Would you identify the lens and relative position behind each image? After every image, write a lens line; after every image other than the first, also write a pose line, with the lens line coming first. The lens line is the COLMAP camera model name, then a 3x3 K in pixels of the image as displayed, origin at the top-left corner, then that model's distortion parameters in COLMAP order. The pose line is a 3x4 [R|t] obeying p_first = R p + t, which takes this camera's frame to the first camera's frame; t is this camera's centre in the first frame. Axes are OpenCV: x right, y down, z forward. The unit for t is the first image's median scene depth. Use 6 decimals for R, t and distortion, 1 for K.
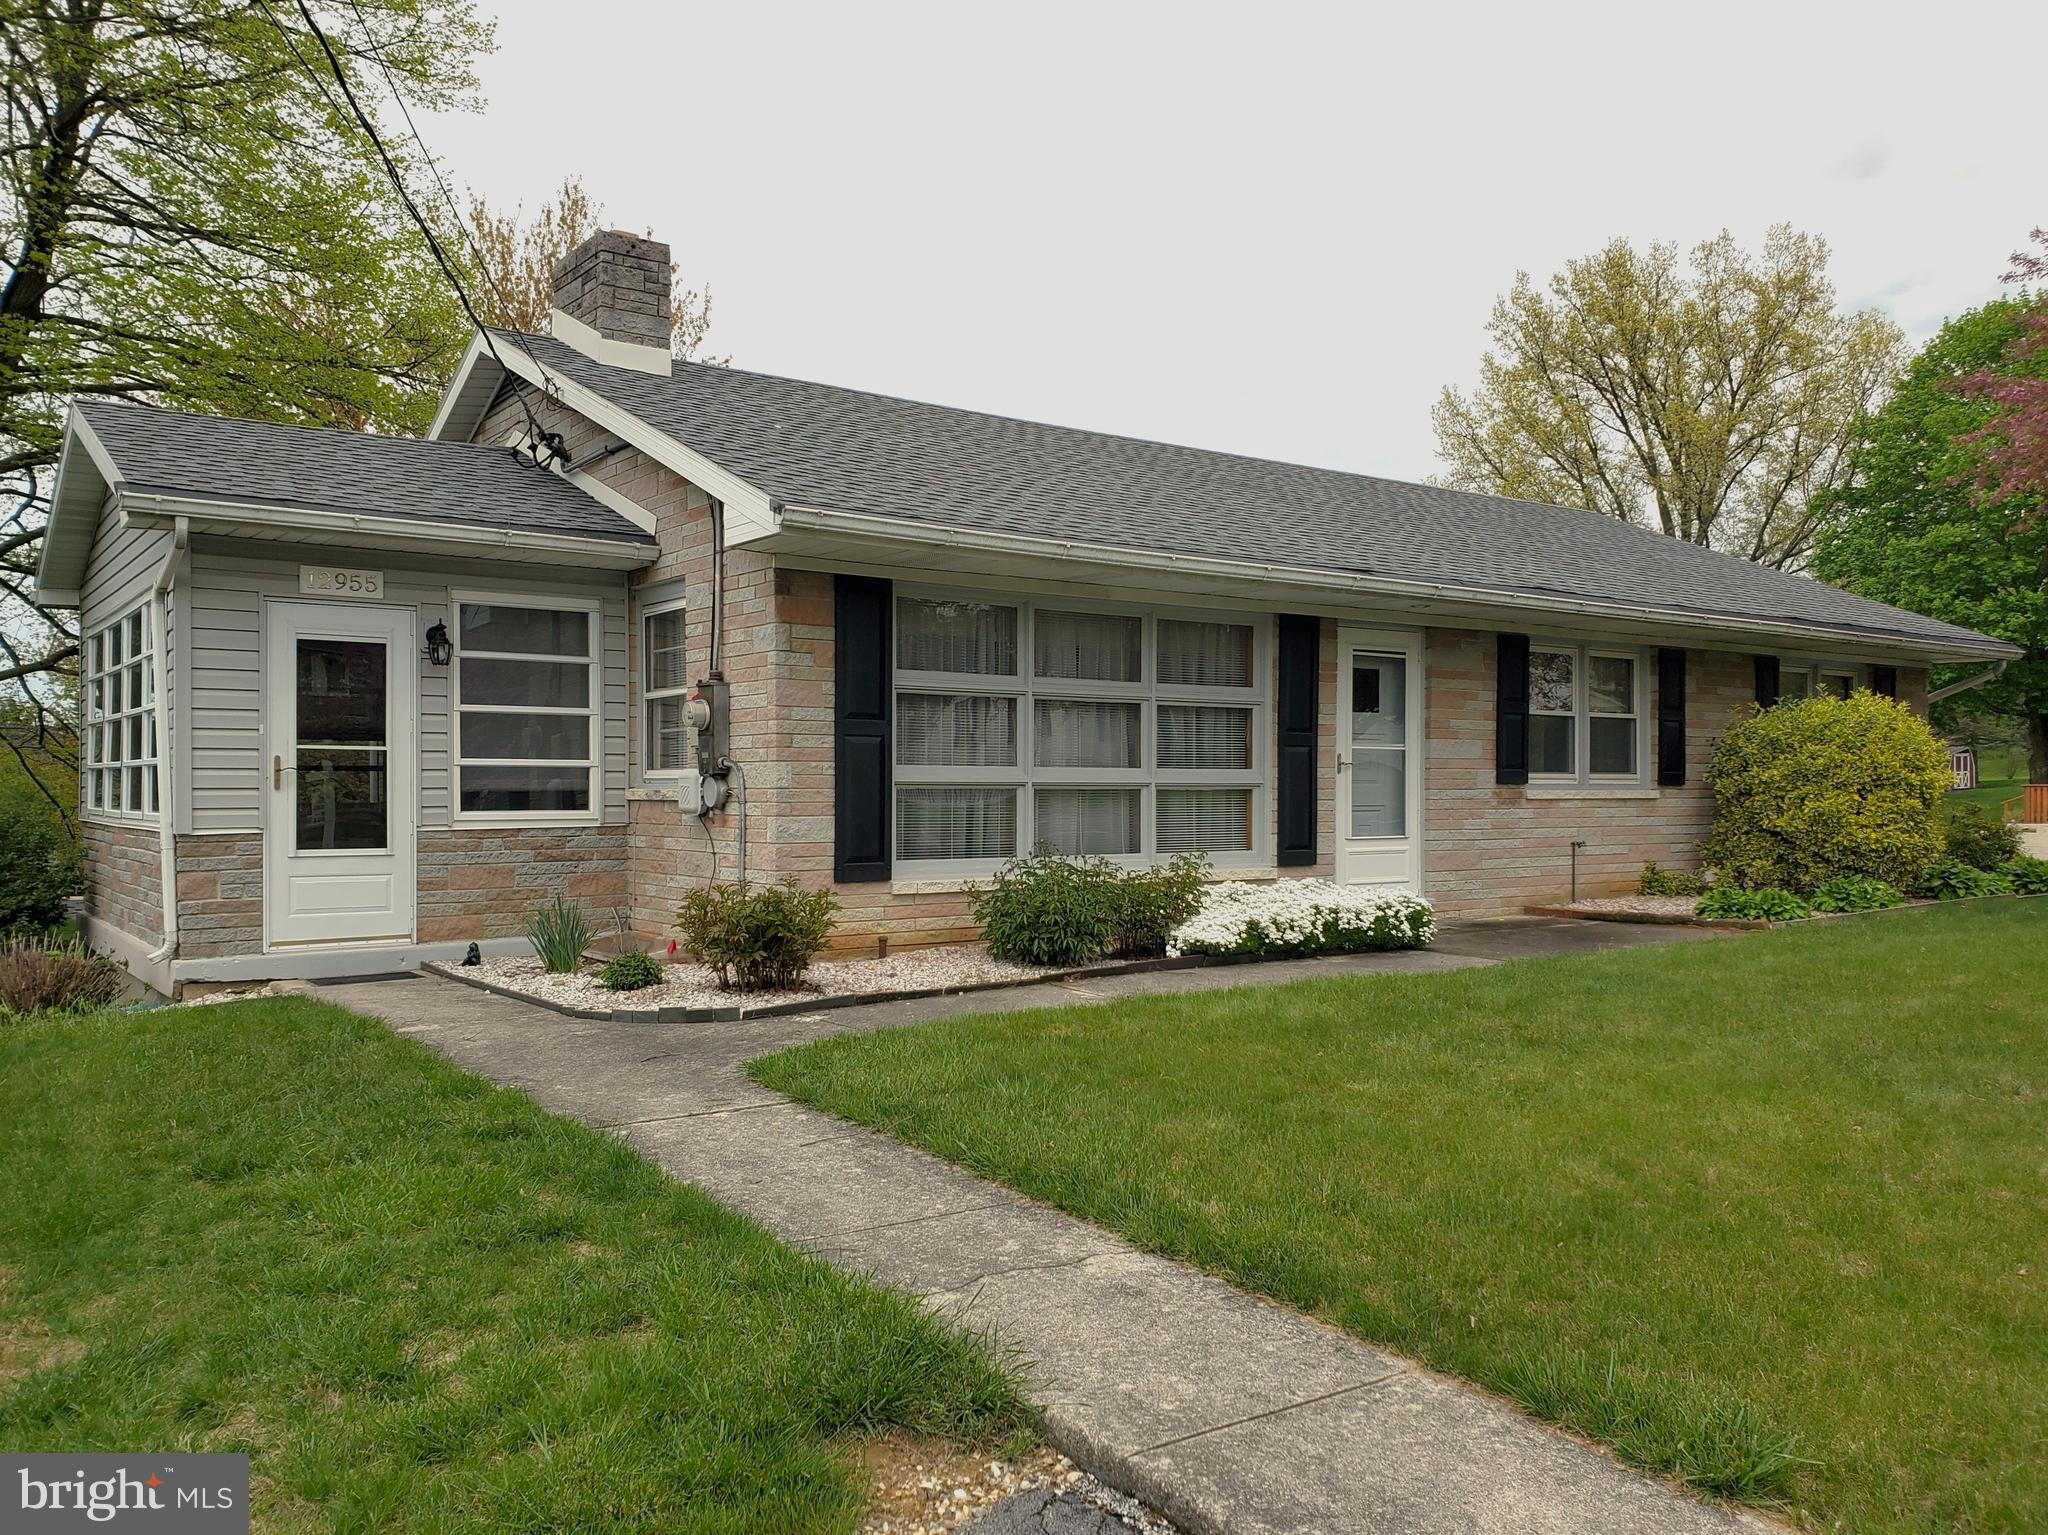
lens RADIAL K [[1576.3, 0, 1022.8], [0, 1576.3, 805.7], [0, 0, 1]] dist [0.011434, 0.000617]
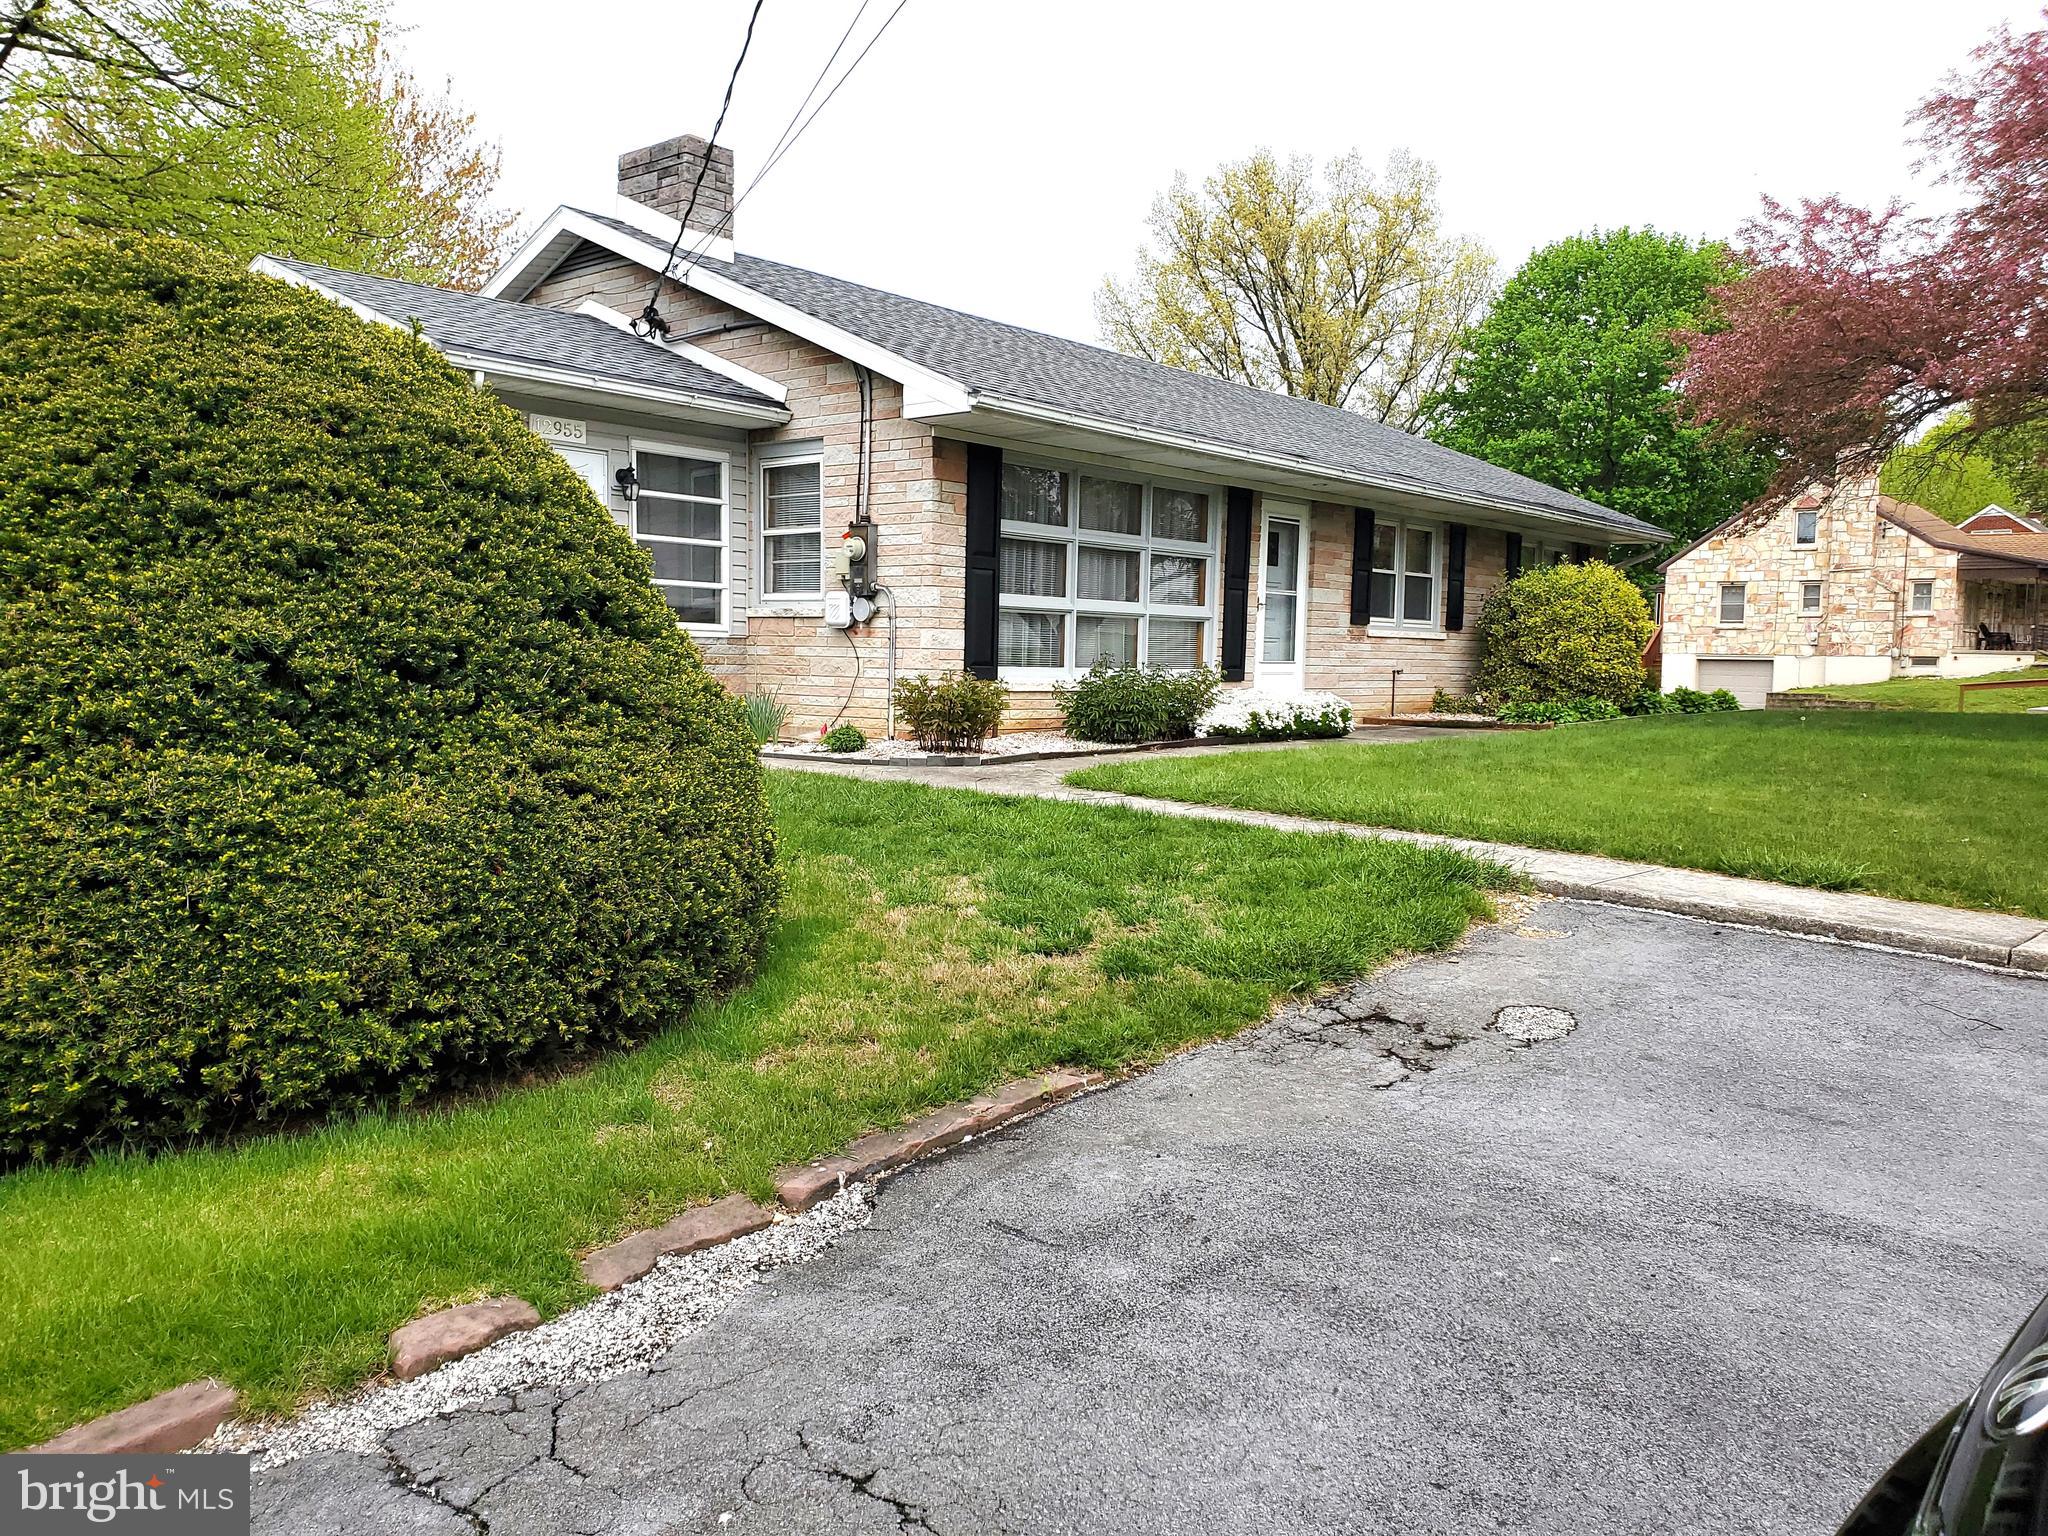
lens RADIAL K [[1536.9, 0, 990.0], [0, 1536.9, 776.6], [0, 0, 1]] dist [0.100429, -0.262769]
pose [[0.975494, 0.000019, 0.220027, -0.335398], [-0.015221, 0.997610, 0.067395, 0.037570], [-0.219499, -0.069093, 0.973163, -0.238953]]
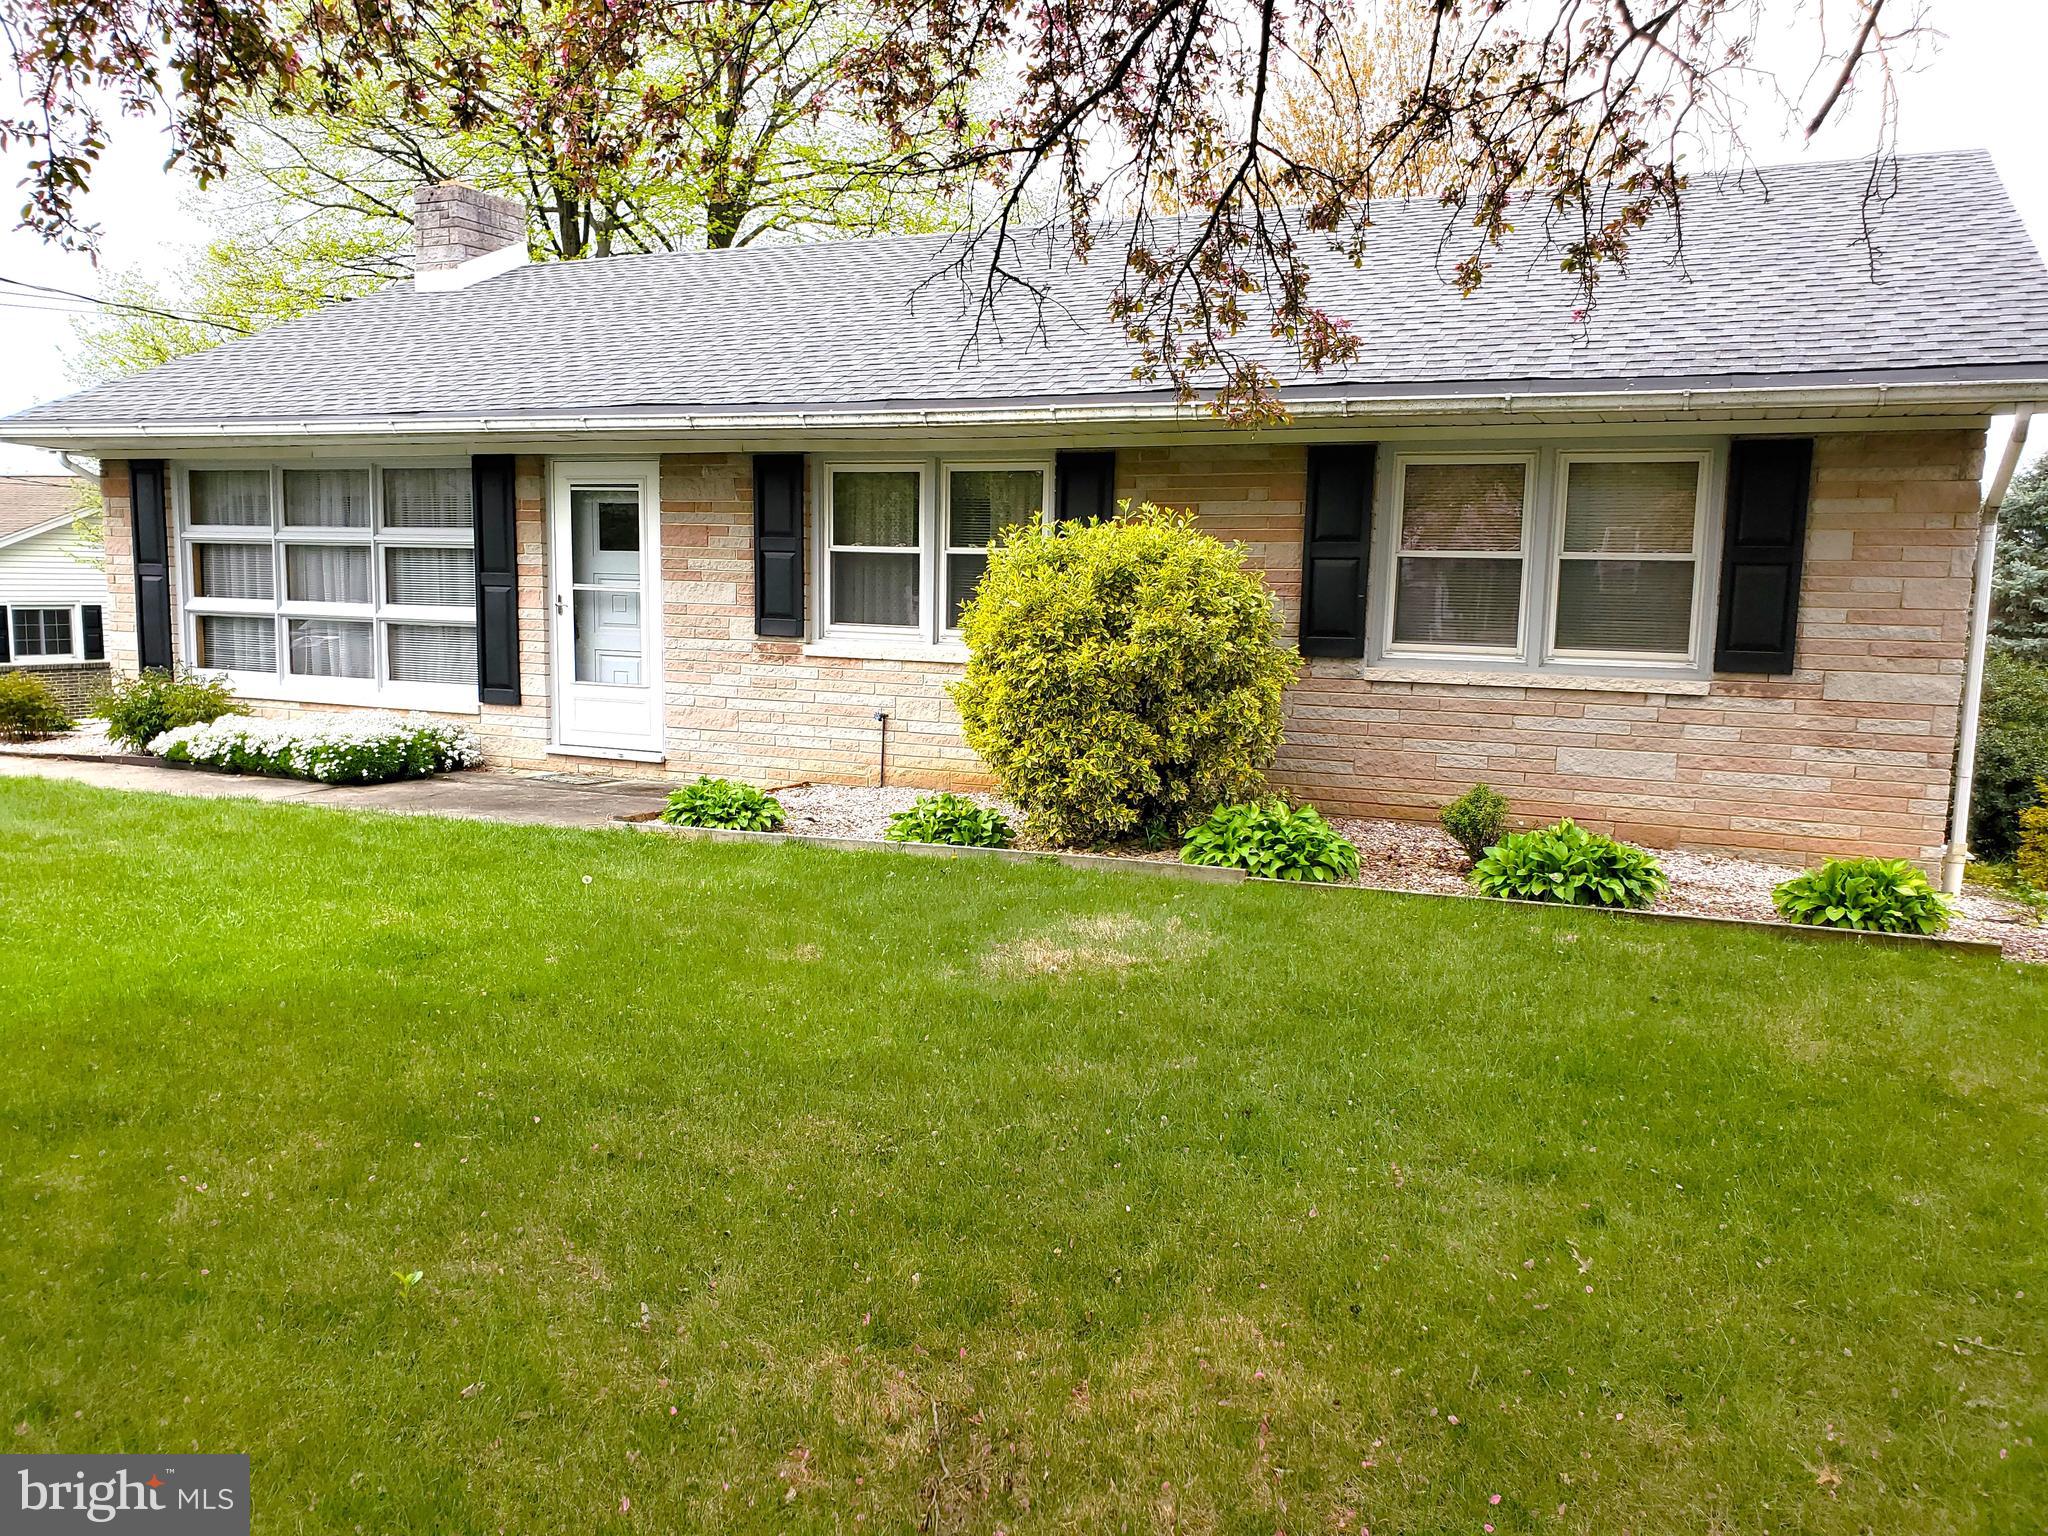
lens RADIAL K [[1546.8, 0, 979.9], [0, 1546.8, 769.7], [0, 0, 1]] dist [0.008395, 0.059524]
pose [[0.499967, 0.114778, -0.858405, 1.303805], [-0.033884, 0.993012, 0.113042, -0.048032], [0.865381, -0.027431, 0.500362, 0.828257]]
